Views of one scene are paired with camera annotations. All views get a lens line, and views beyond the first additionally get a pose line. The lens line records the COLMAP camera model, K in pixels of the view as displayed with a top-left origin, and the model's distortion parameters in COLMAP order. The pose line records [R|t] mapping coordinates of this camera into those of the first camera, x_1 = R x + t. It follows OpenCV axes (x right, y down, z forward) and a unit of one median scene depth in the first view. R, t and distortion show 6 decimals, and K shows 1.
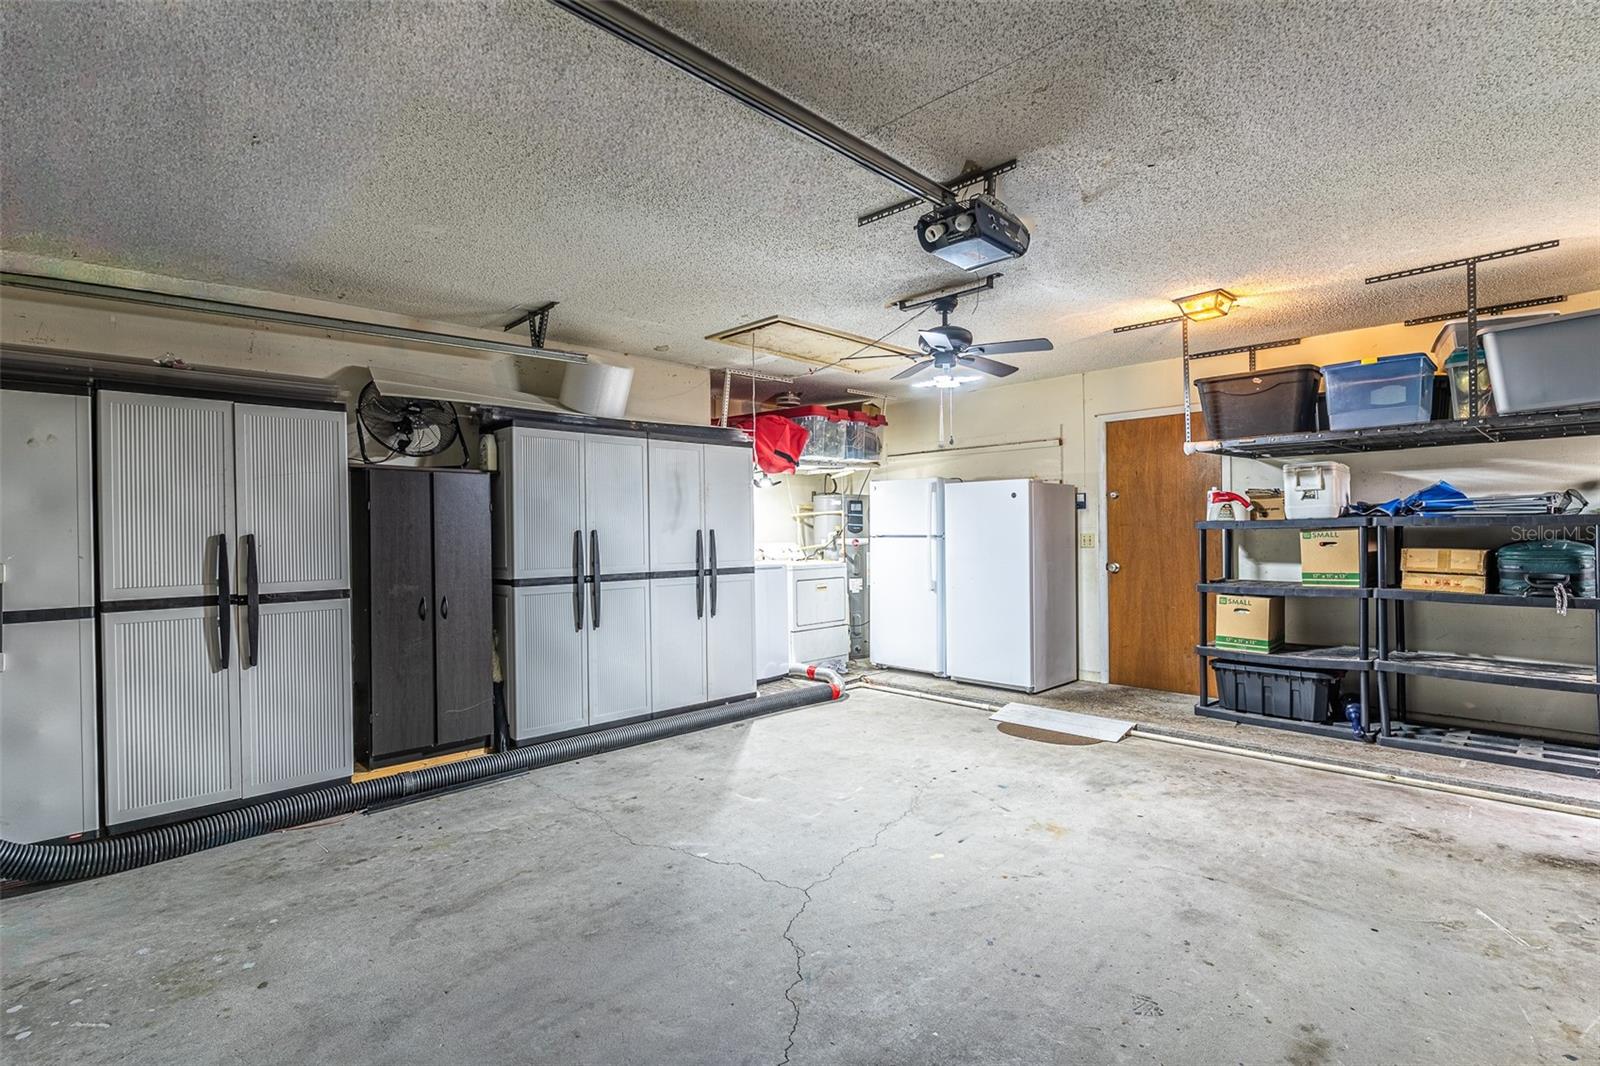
lens RADIAL K [[769.5, 0, 792.1], [0, 769.5, 533.2], [0, 0, 1]] dist [0.000479, -0.000602]
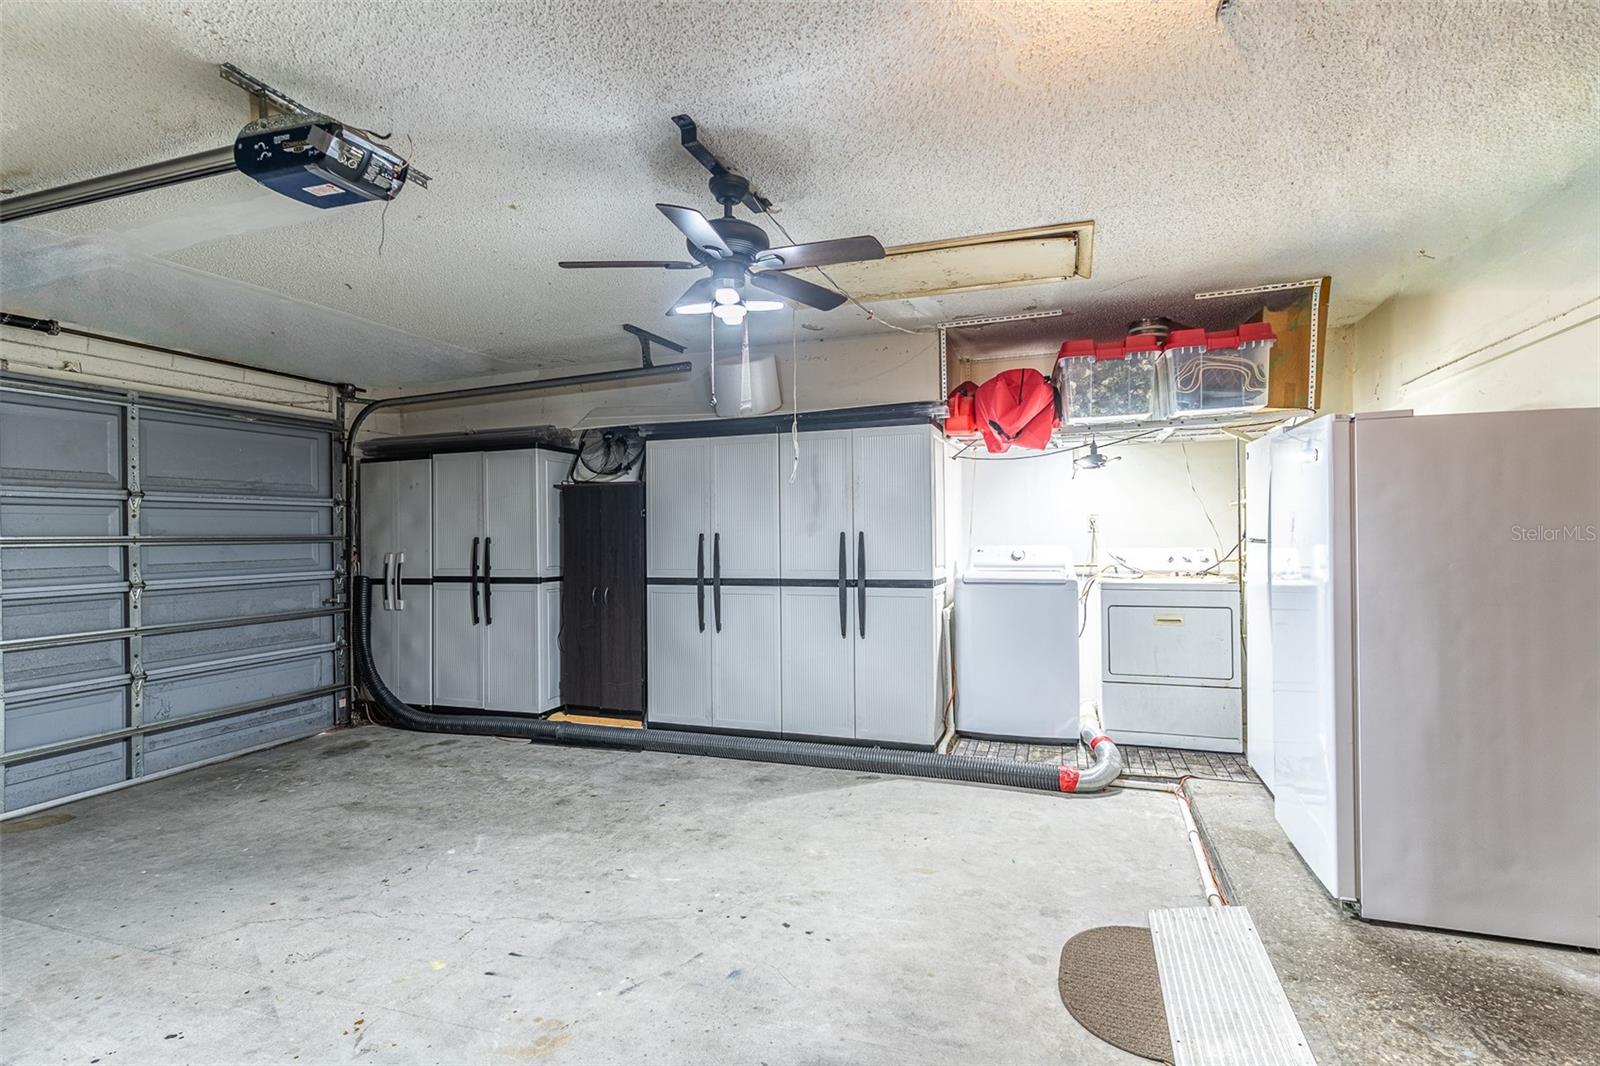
lens RADIAL K [[769.5, 0, 801.8], [0, 769.5, 530.2], [0, 0, 1]] dist [0.000479, -0.000602]
pose [[0.434156, 0.000707, -0.900838, 0.785255], [0.006059, 0.999975, 0.003705, -0.012495], [0.900817, -0.007066, 0.434141, 0.752180]]
